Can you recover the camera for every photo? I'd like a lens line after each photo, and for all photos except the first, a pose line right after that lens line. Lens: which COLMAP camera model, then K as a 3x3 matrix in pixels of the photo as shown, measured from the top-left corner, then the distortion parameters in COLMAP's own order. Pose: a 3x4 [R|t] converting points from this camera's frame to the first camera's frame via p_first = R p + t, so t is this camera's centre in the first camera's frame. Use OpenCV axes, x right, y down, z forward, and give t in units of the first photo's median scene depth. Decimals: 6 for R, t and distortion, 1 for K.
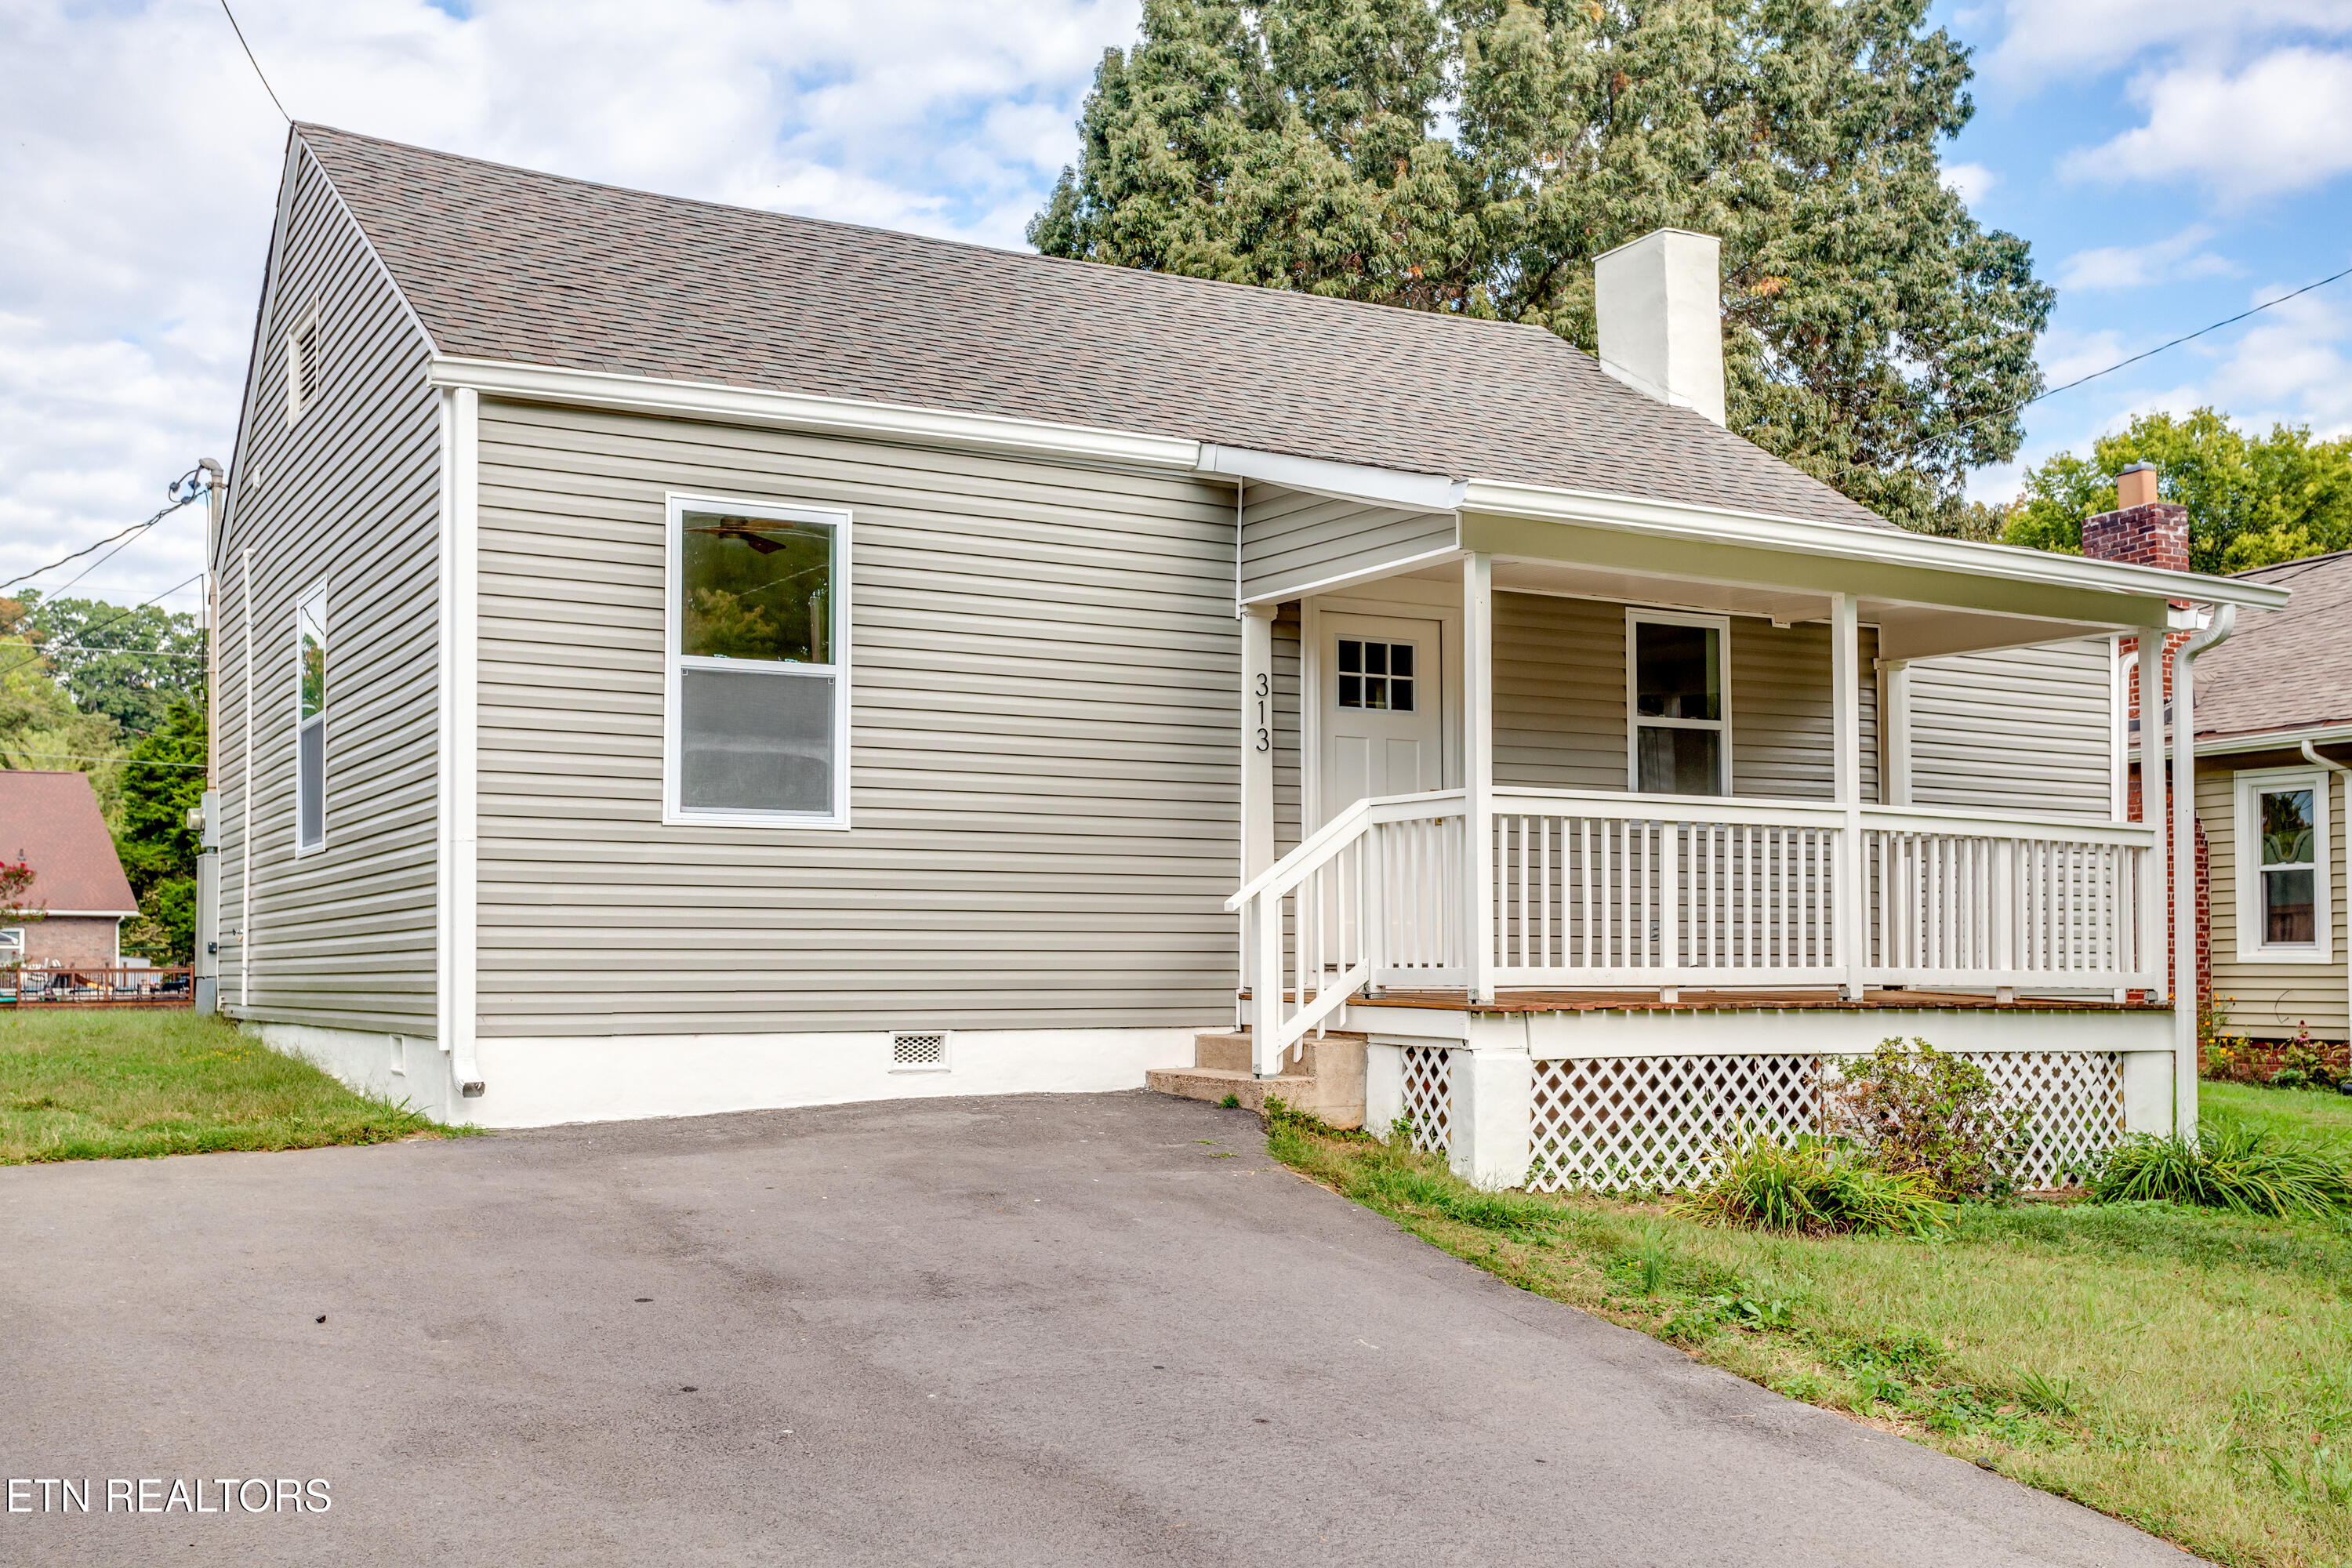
lens RADIAL K [[2345.9, 0, 1177.0], [0, 2345.9, 782.2], [0, 0, 1]] dist [0.029822, 0.000000]
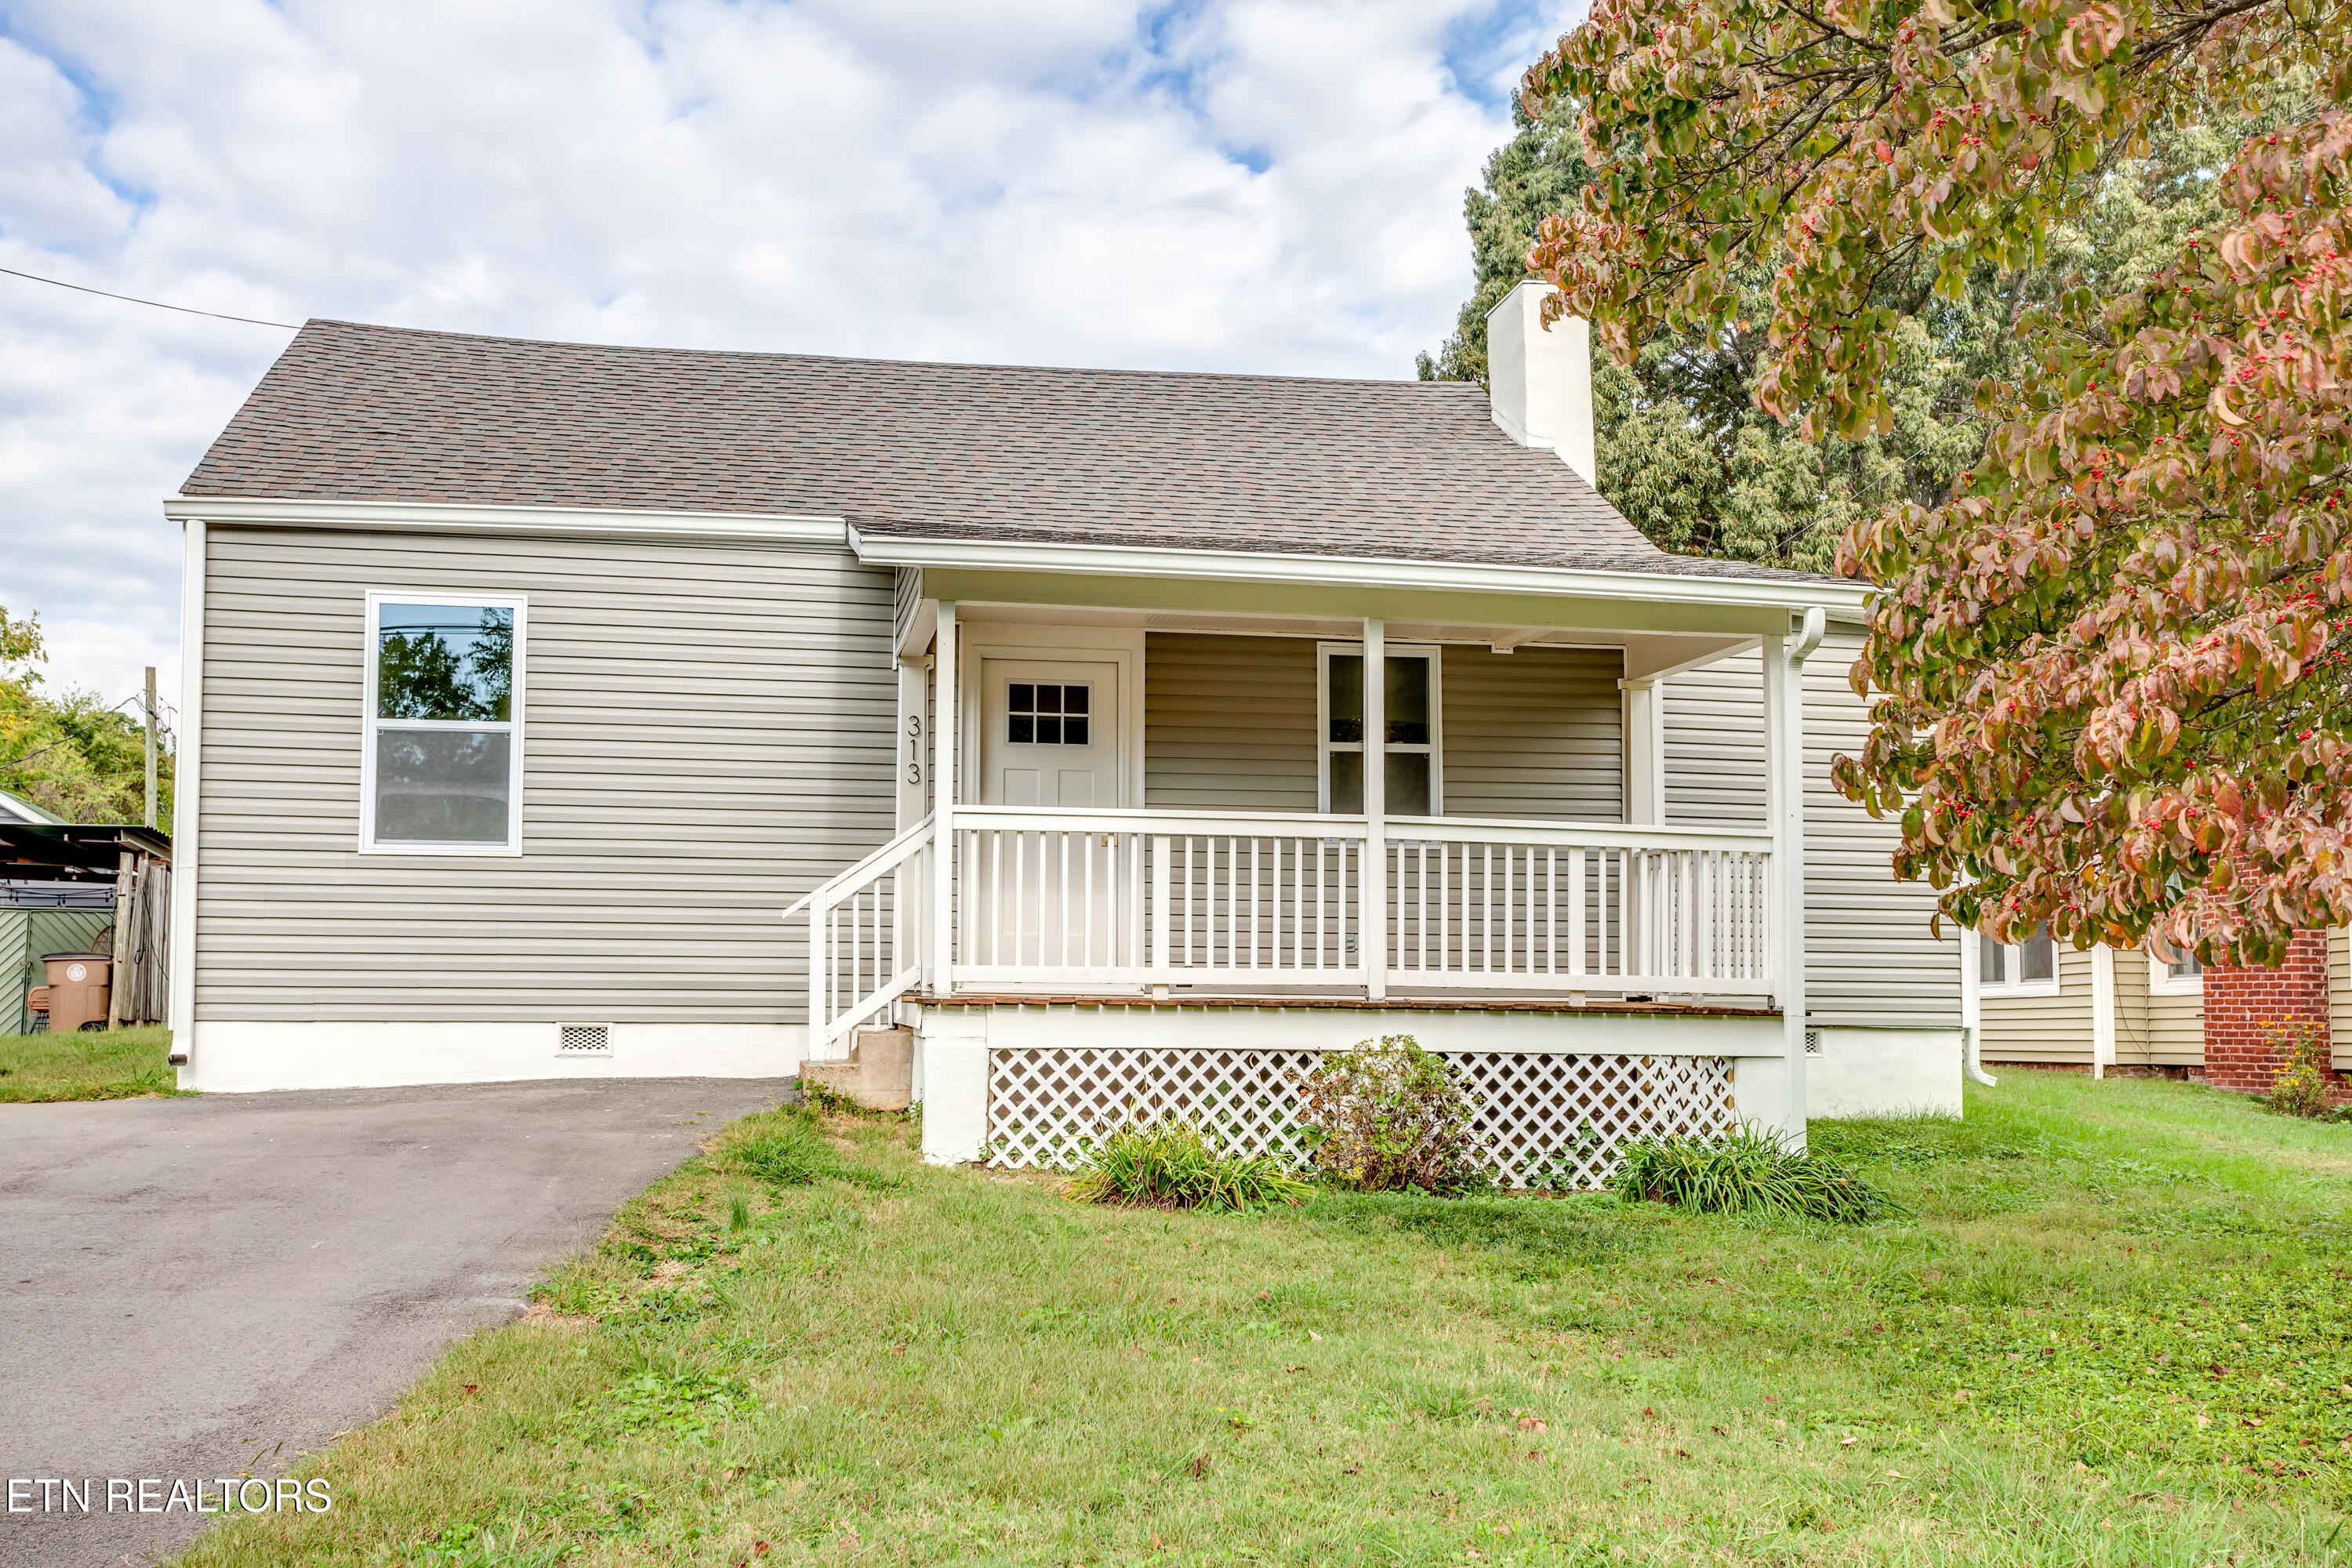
lens RADIAL K [[2199.2, 0, 1175.4], [0, 2199.2, 792.4], [0, 0, 1]] dist [0.036345, 0.000000]
pose [[0.940663, -0.027936, -0.338190, 0.548099], [0.020106, 0.999443, -0.026635, 0.023522], [0.338746, 0.018255, 0.940701, 0.033601]]
